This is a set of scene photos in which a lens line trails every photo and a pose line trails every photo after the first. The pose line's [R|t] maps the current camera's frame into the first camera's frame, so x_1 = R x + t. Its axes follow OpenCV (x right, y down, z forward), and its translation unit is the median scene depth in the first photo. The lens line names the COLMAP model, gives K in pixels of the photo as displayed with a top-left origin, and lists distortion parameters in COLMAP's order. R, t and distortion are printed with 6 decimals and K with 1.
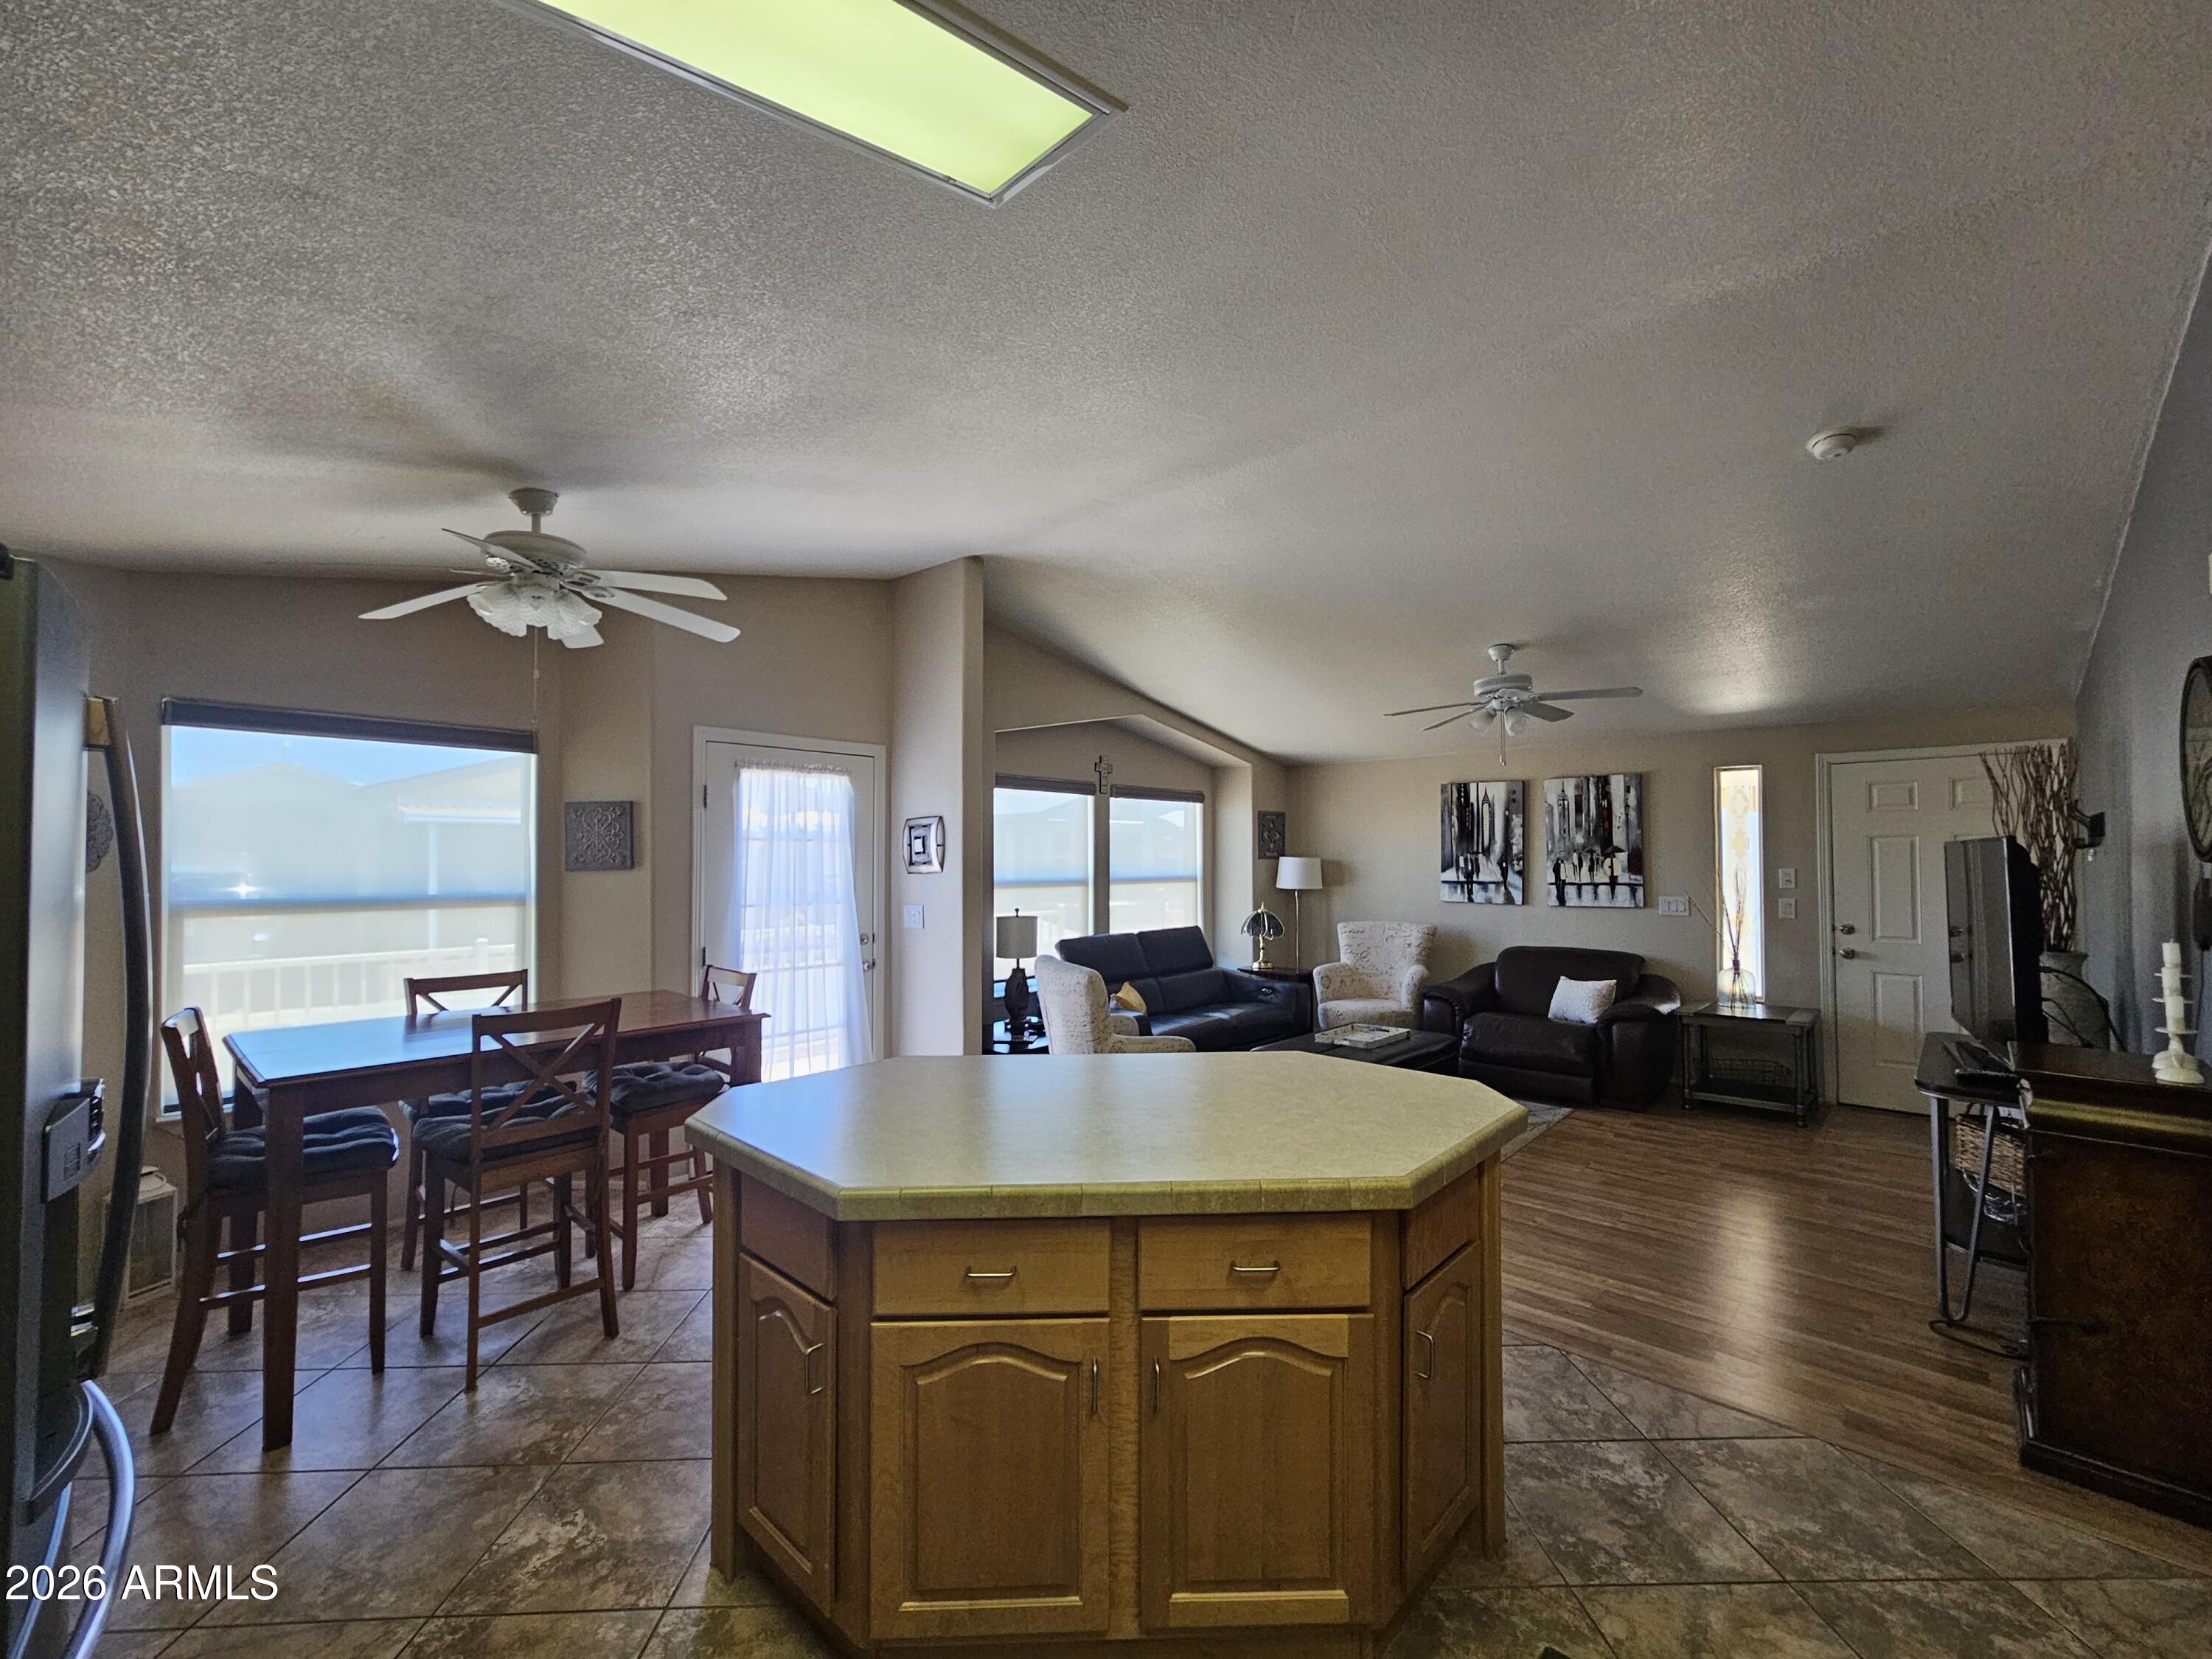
lens RADIAL K [[902.7, 0, 1107.5], [0, 902.7, 843.3], [0, 0, 1]] dist [-0.000379, -0.000029]
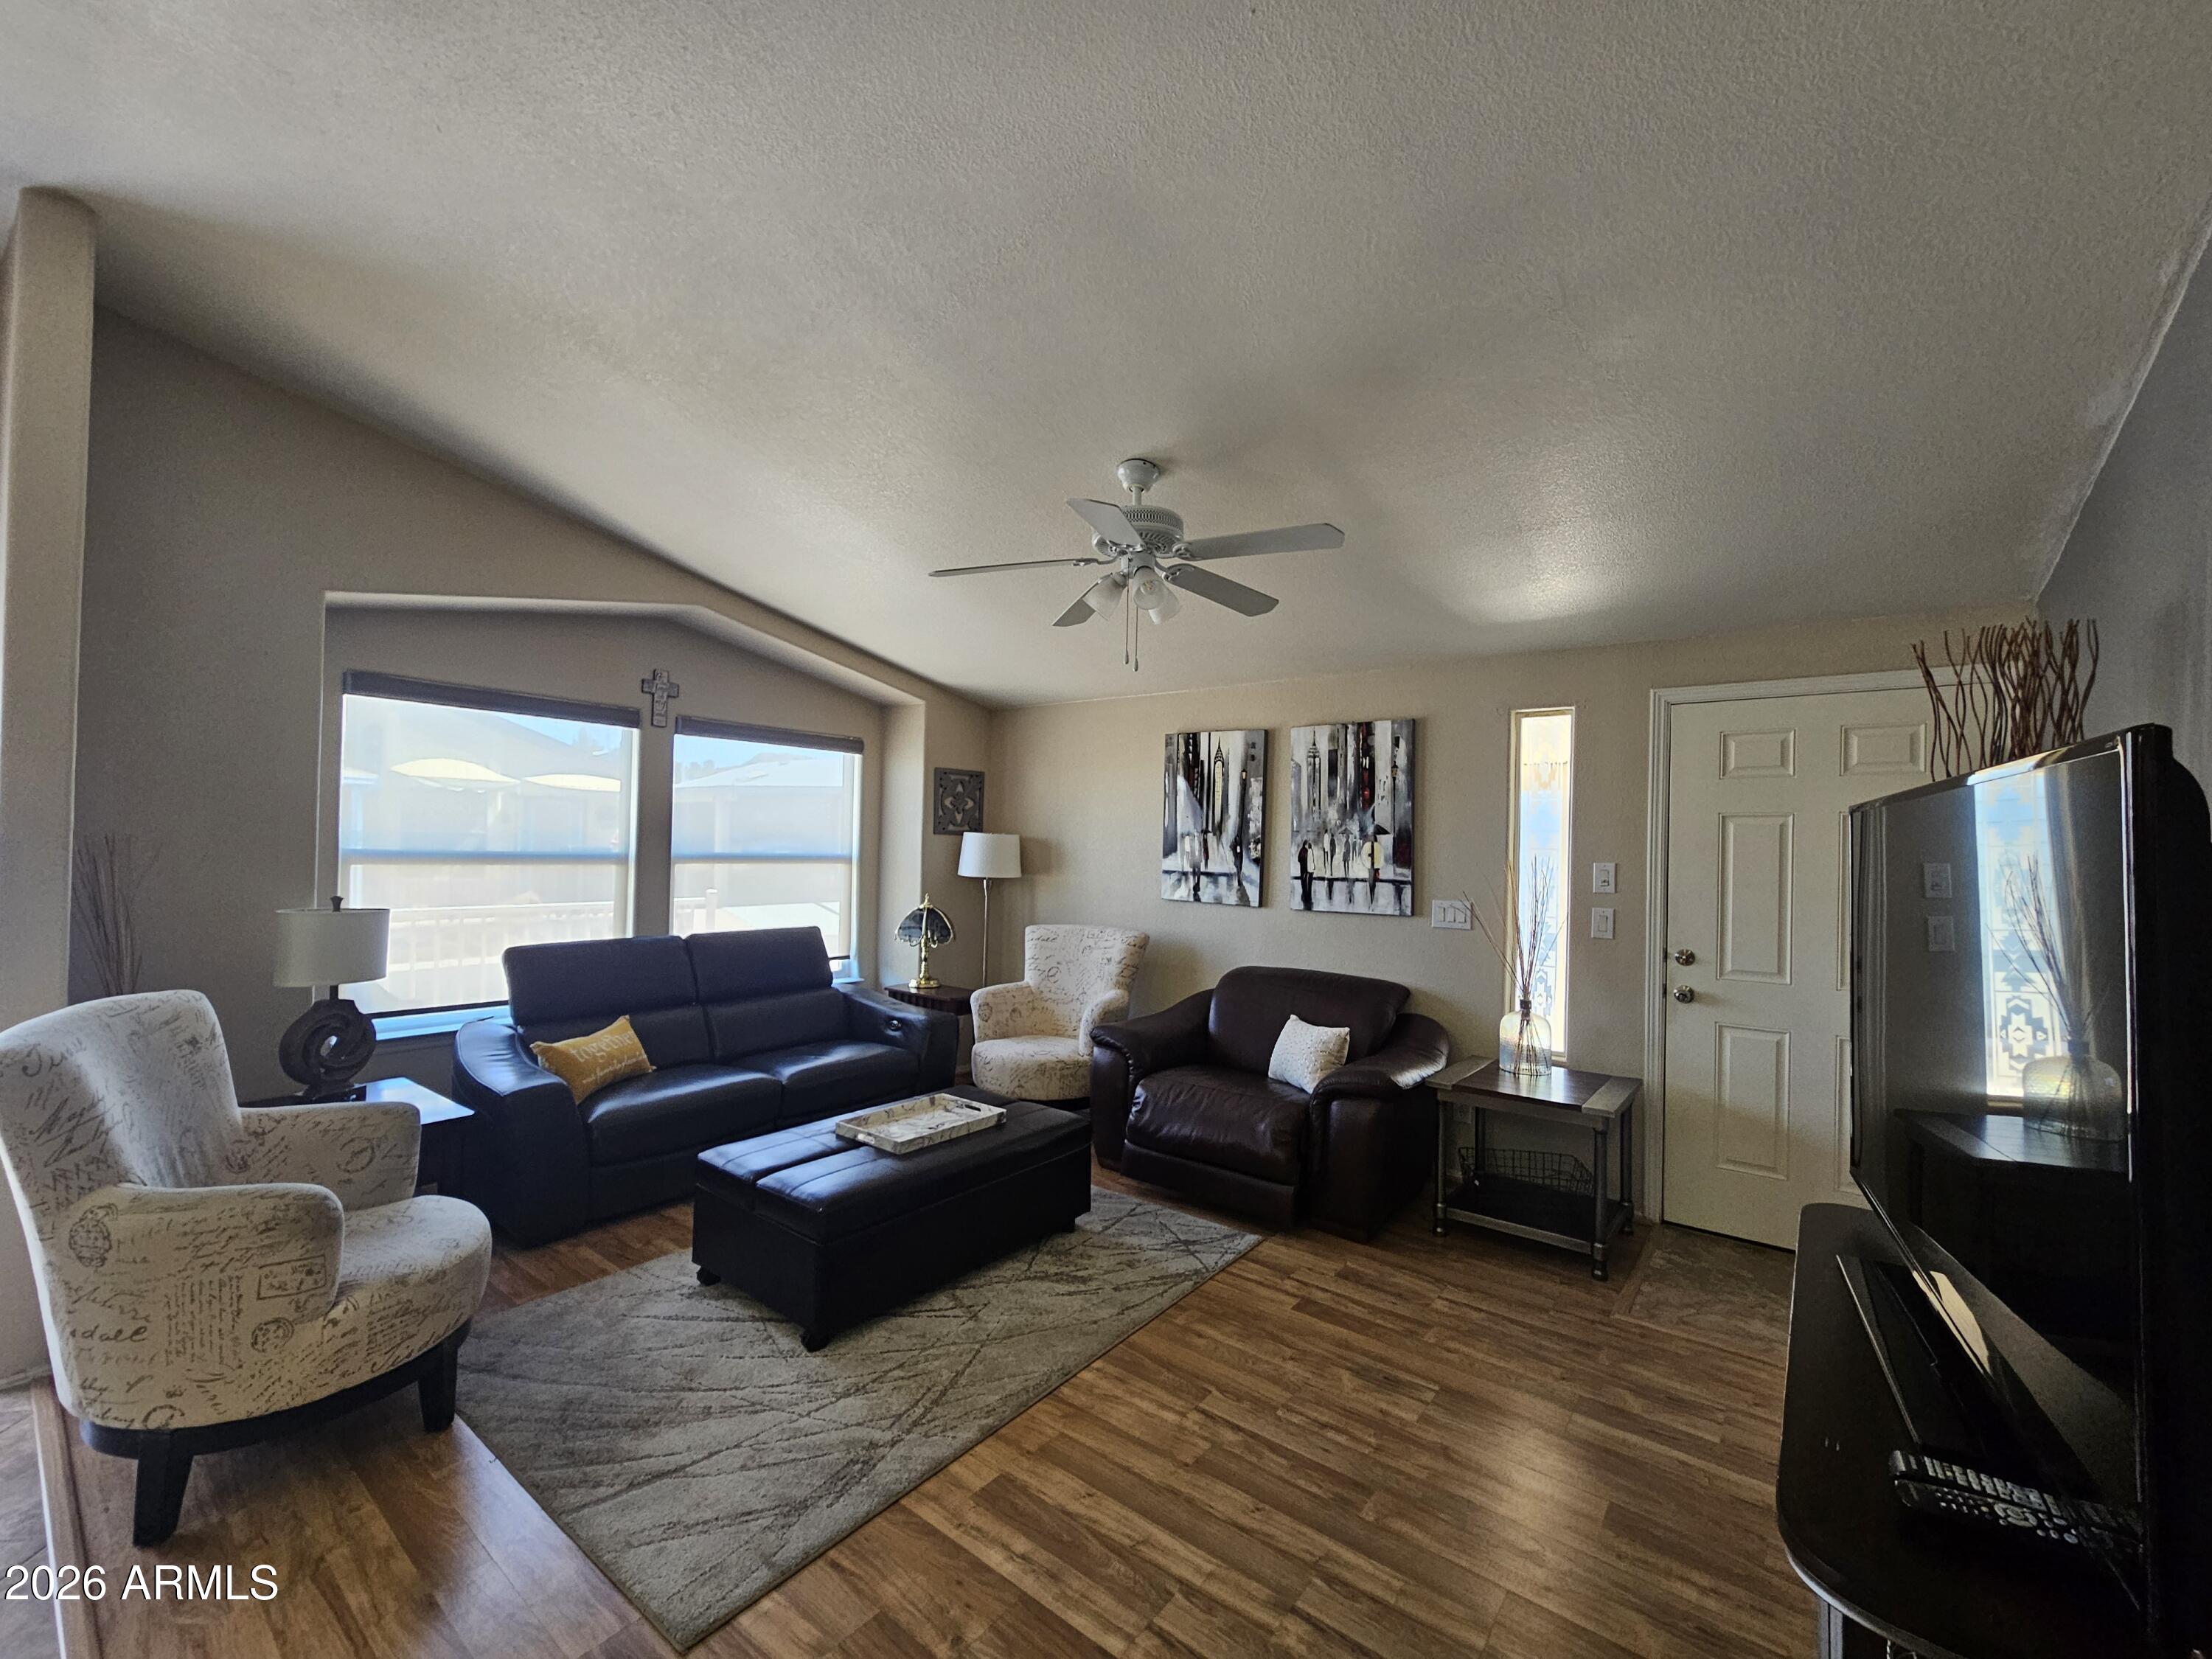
lens RADIAL K [[902.7, 0, 1107.5], [0, 902.7, 843.3], [0, 0, 1]] dist [-0.000379, -0.000029]
pose [[0.995811, 0.028206, 0.086976, 0.291408], [-0.029309, 0.999505, 0.011428, 0.014818], [-0.086610, -0.013929, 0.996145, 0.327097]]
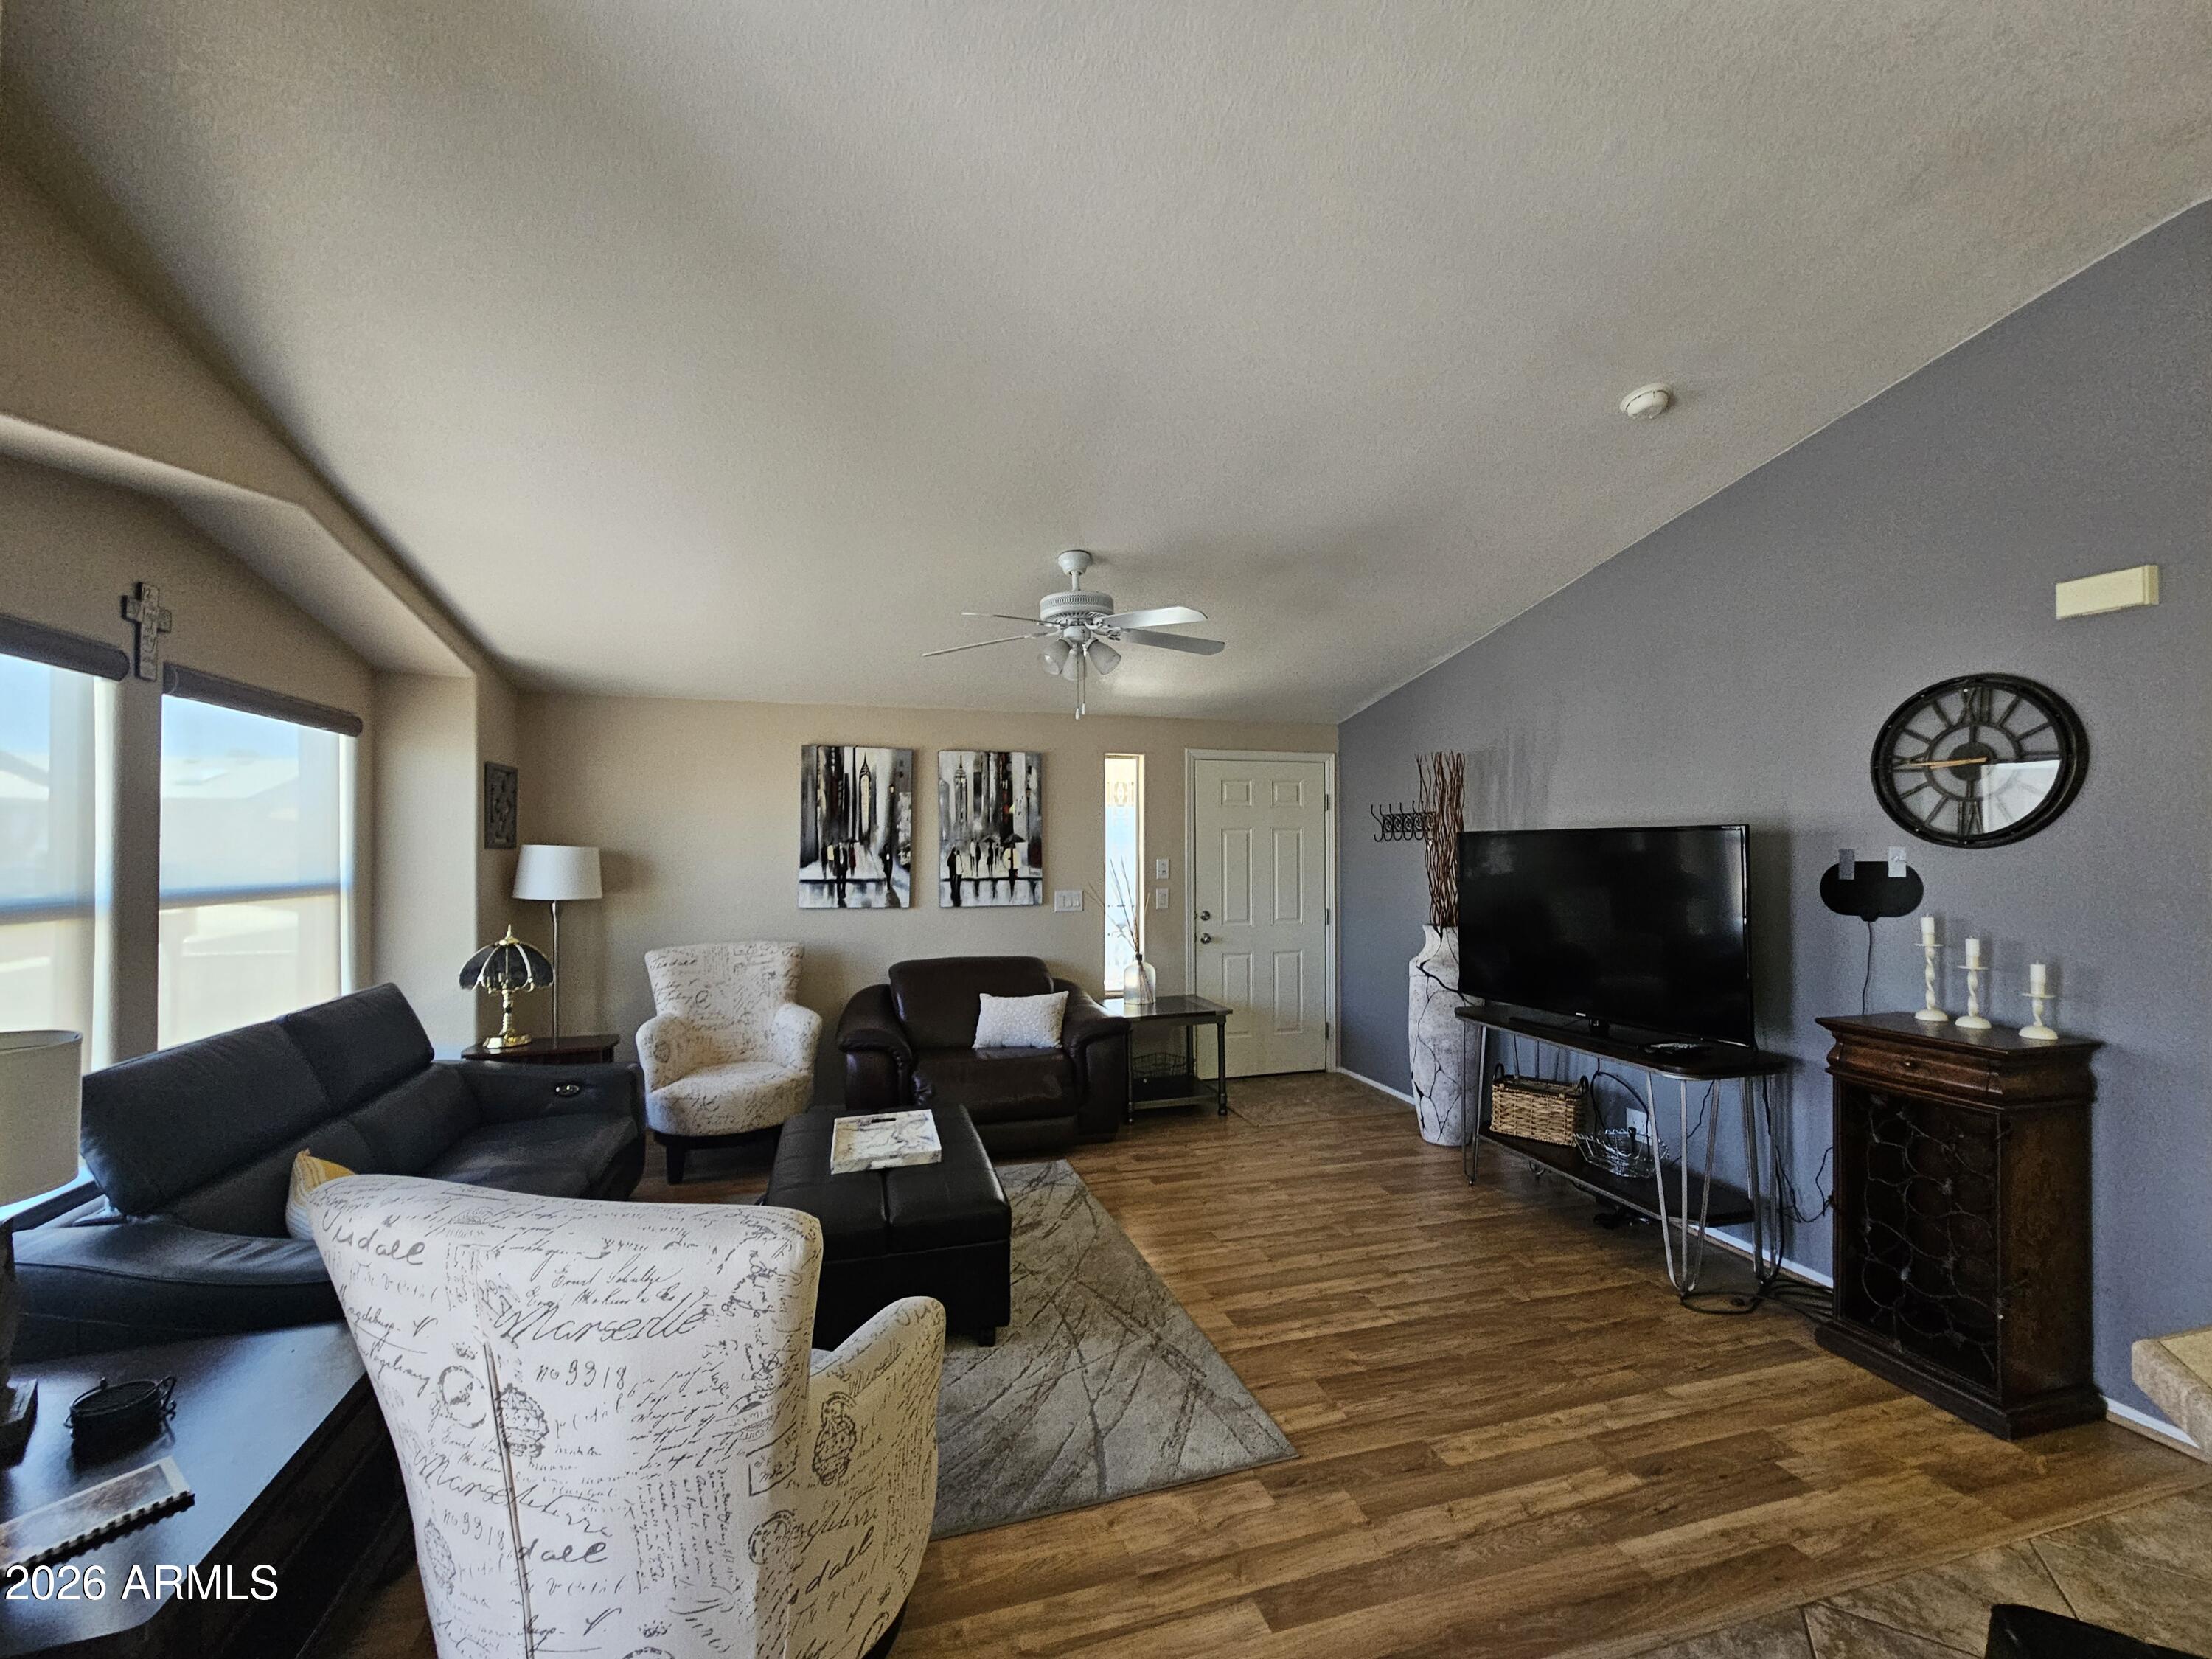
lens RADIAL K [[908.5, 0, 1089.7], [0, 908.5, 852.5], [0, 0, 1]] dist [0.000700, 0.000102]
pose [[0.517101, -0.000668, 0.855924, -0.140869], [-0.016003, 0.999817, 0.010448, 0.009667], [-0.855775, -0.019100, 0.516996, 0.475981]]
